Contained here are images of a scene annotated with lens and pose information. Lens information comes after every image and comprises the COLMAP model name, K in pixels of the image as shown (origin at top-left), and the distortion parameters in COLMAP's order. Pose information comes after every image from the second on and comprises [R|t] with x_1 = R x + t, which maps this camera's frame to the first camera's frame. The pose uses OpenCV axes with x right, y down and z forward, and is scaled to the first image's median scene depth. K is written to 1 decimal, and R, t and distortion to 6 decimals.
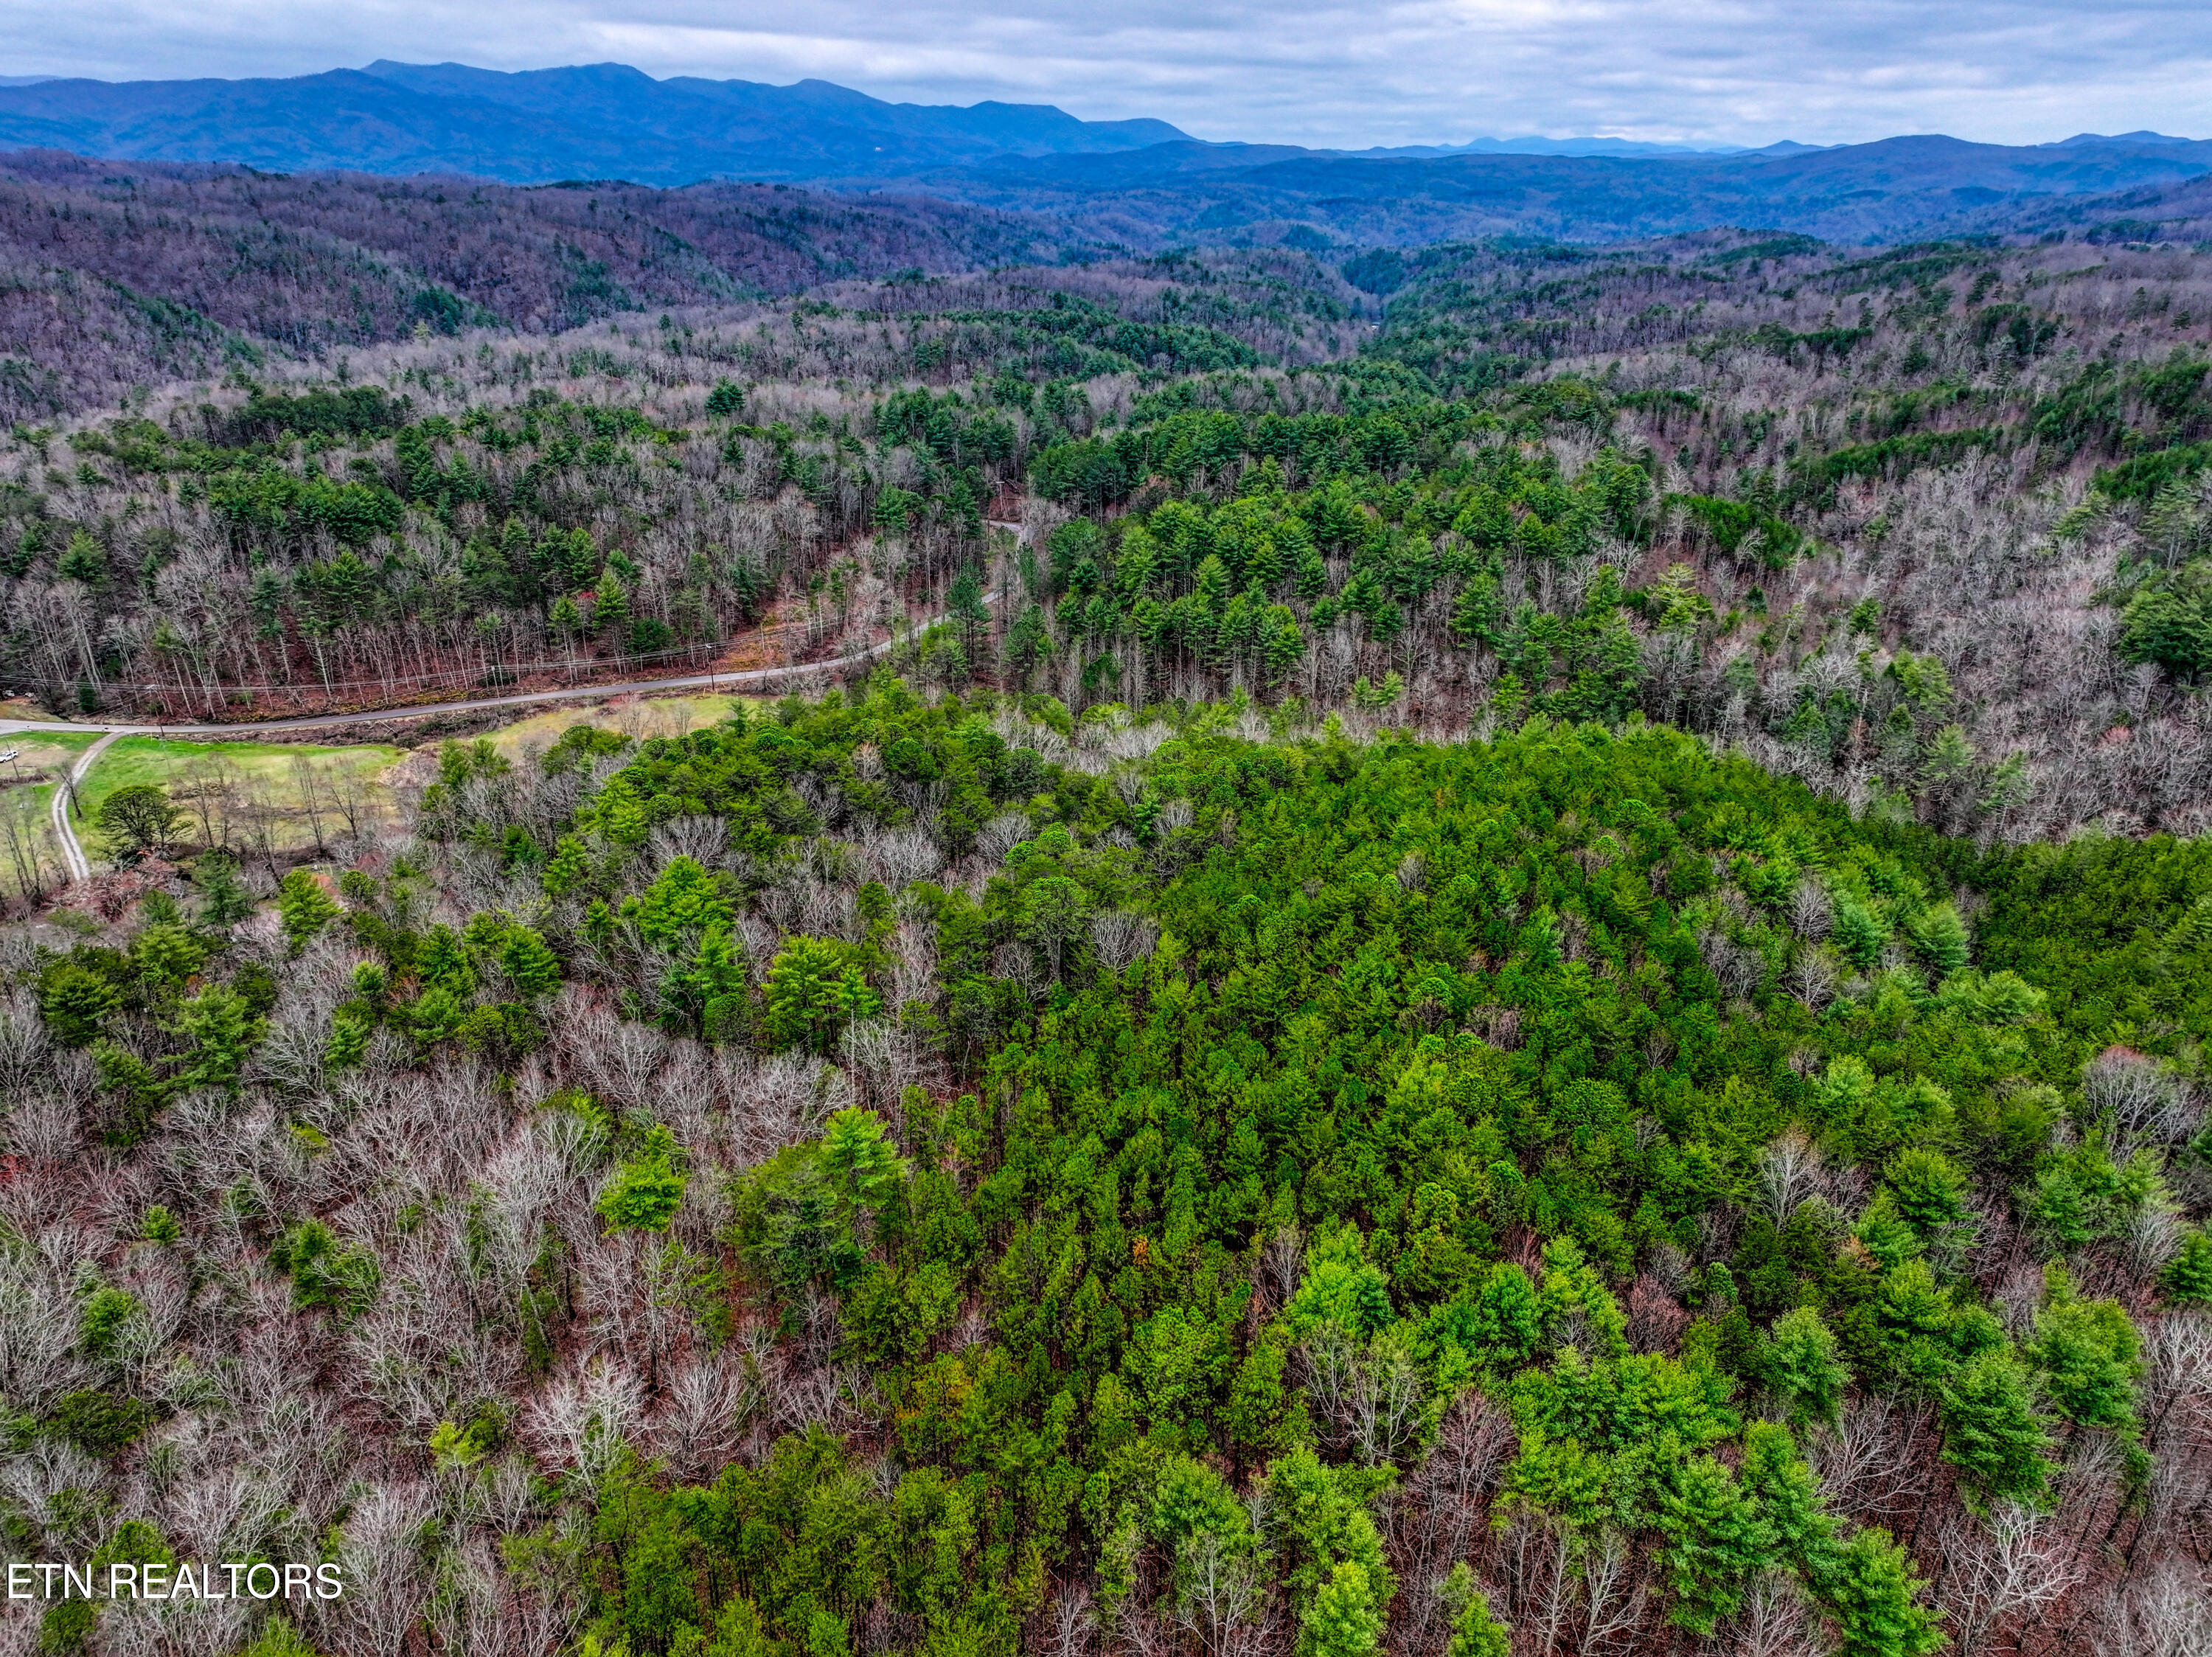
lens RADIAL K [[1564.7, 0, 1108.2], [0, 1564.7, 831.9], [0, 0, 1]] dist [0.001062, 0.015198]
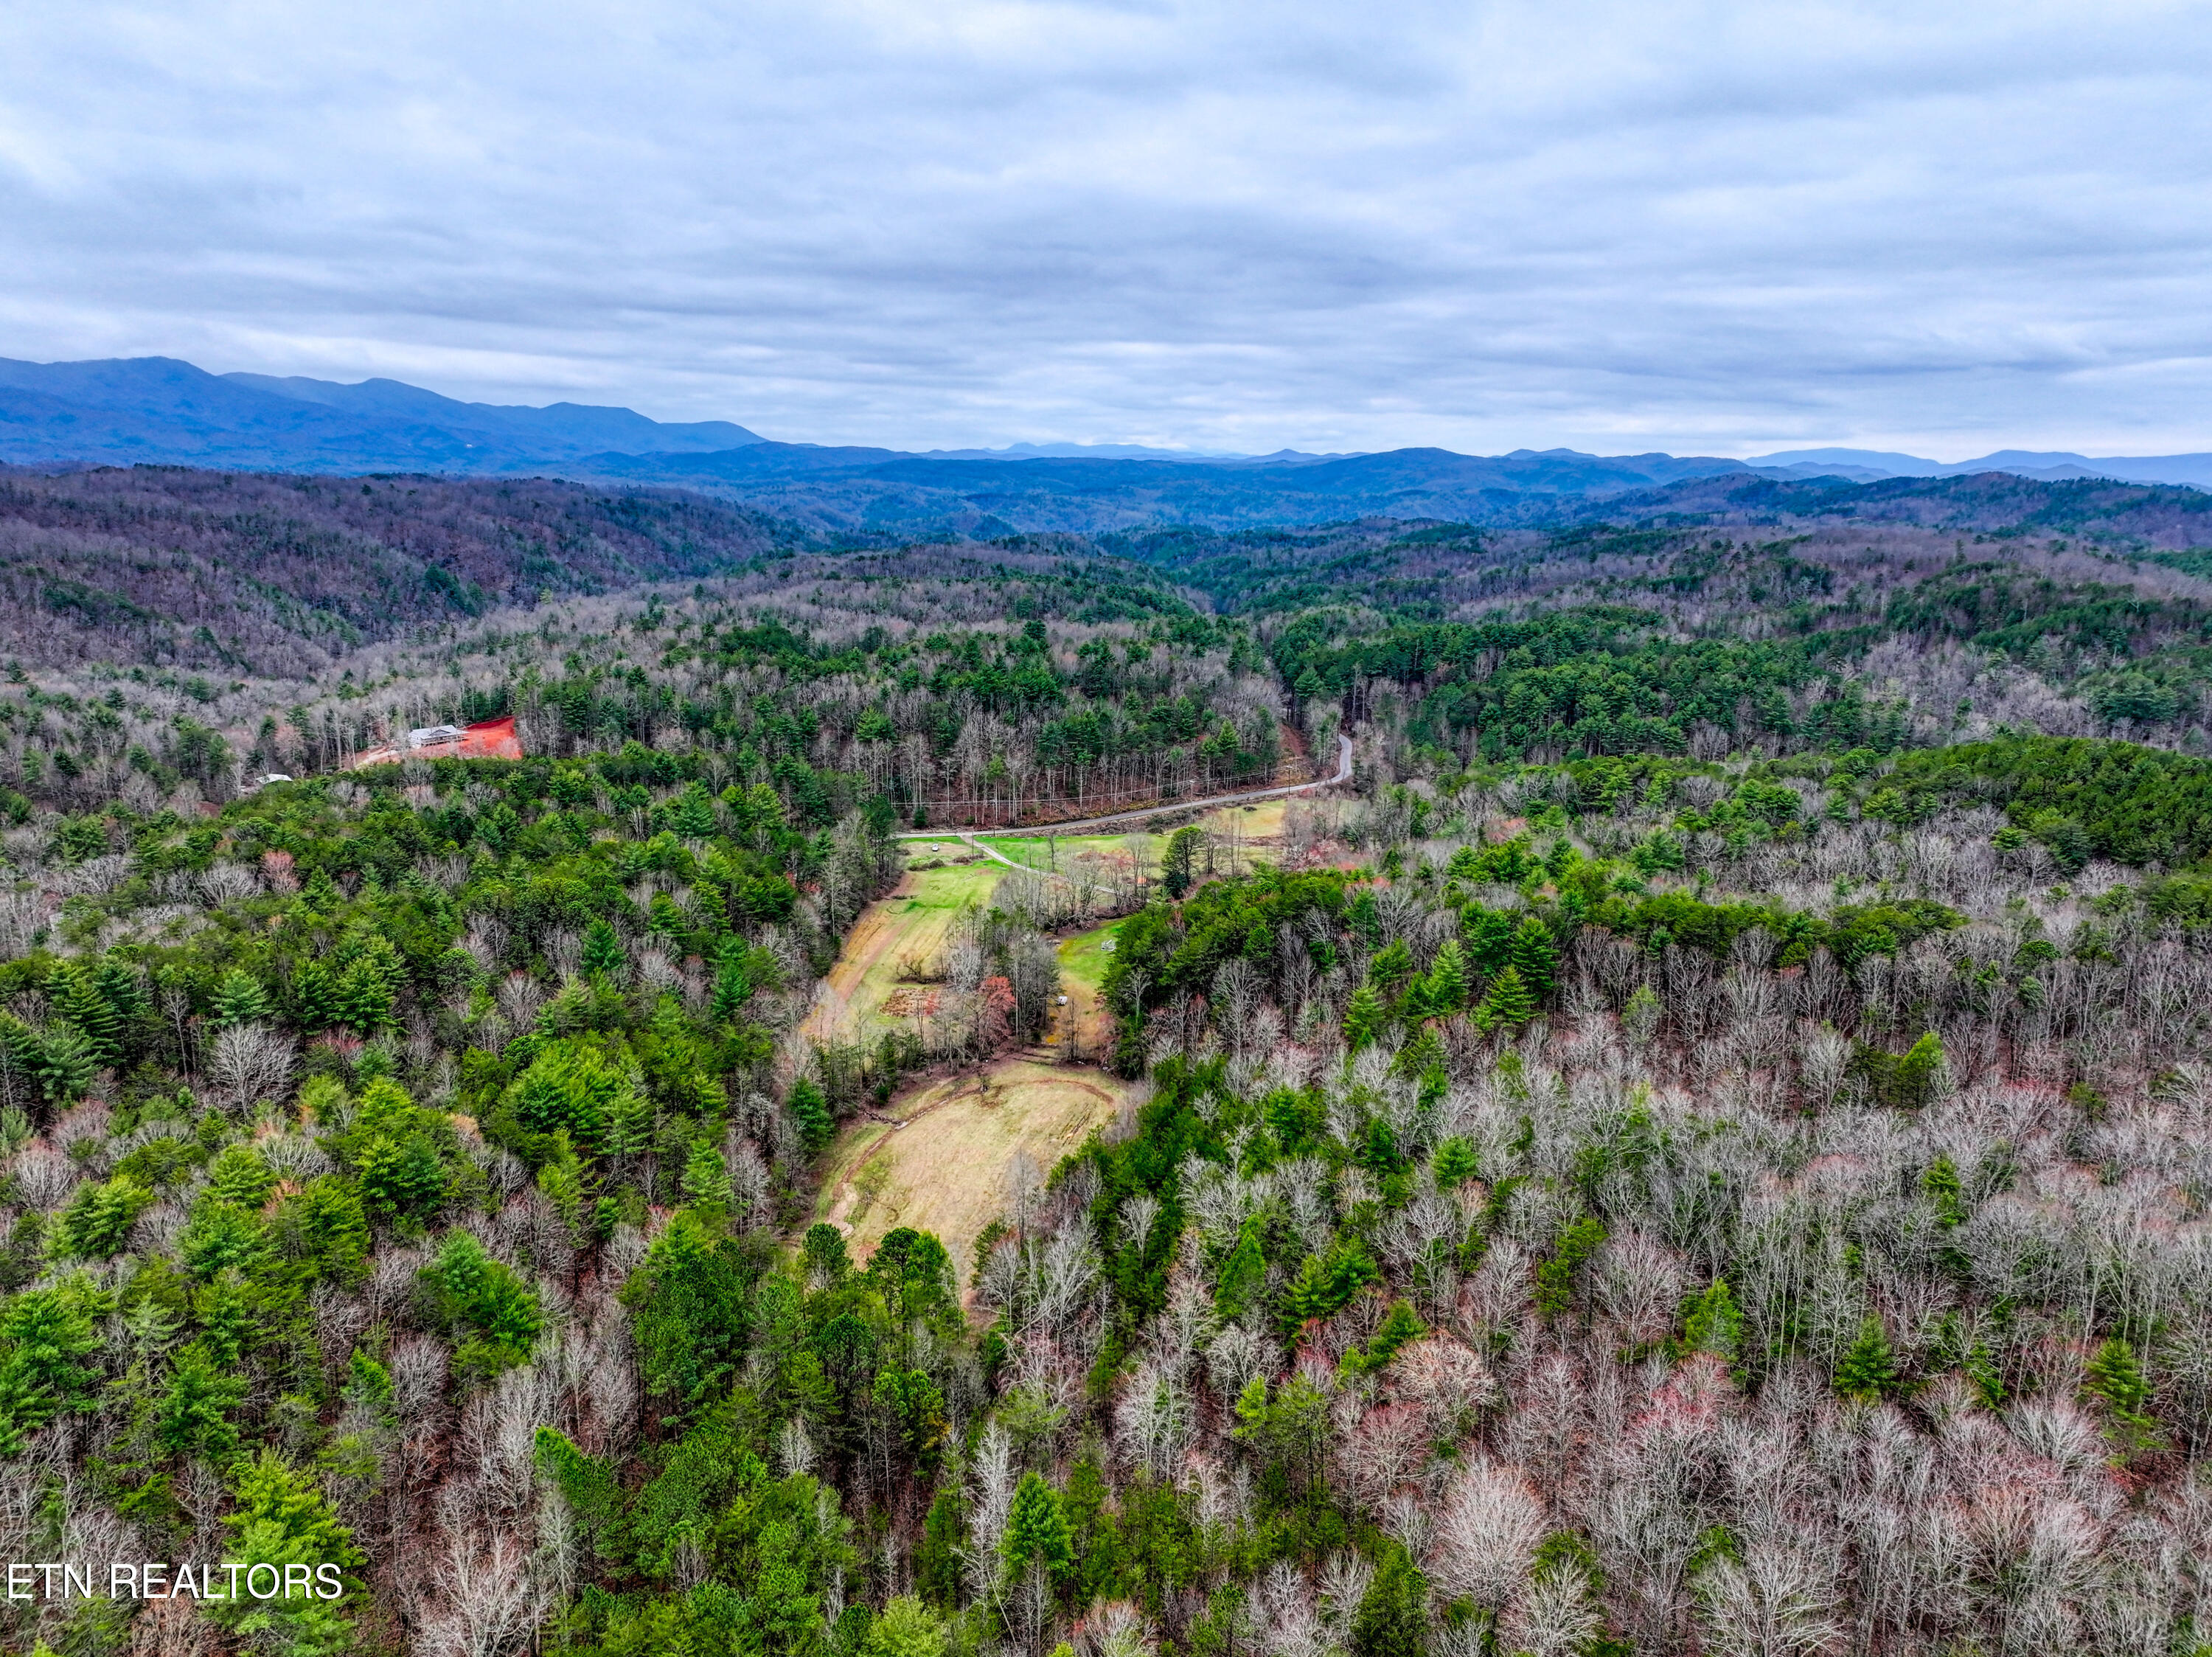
lens RADIAL K [[1564.7, 0, 1102.8], [0, 1564.7, 827.5], [0, 0, 1]] dist [0.001062, 0.015198]
pose [[0.958105, -0.054832, 0.281120, -0.835860], [0.102855, 0.981902, -0.159028, 0.157441], [-0.267313, 0.181280, 0.946405, -0.364713]]
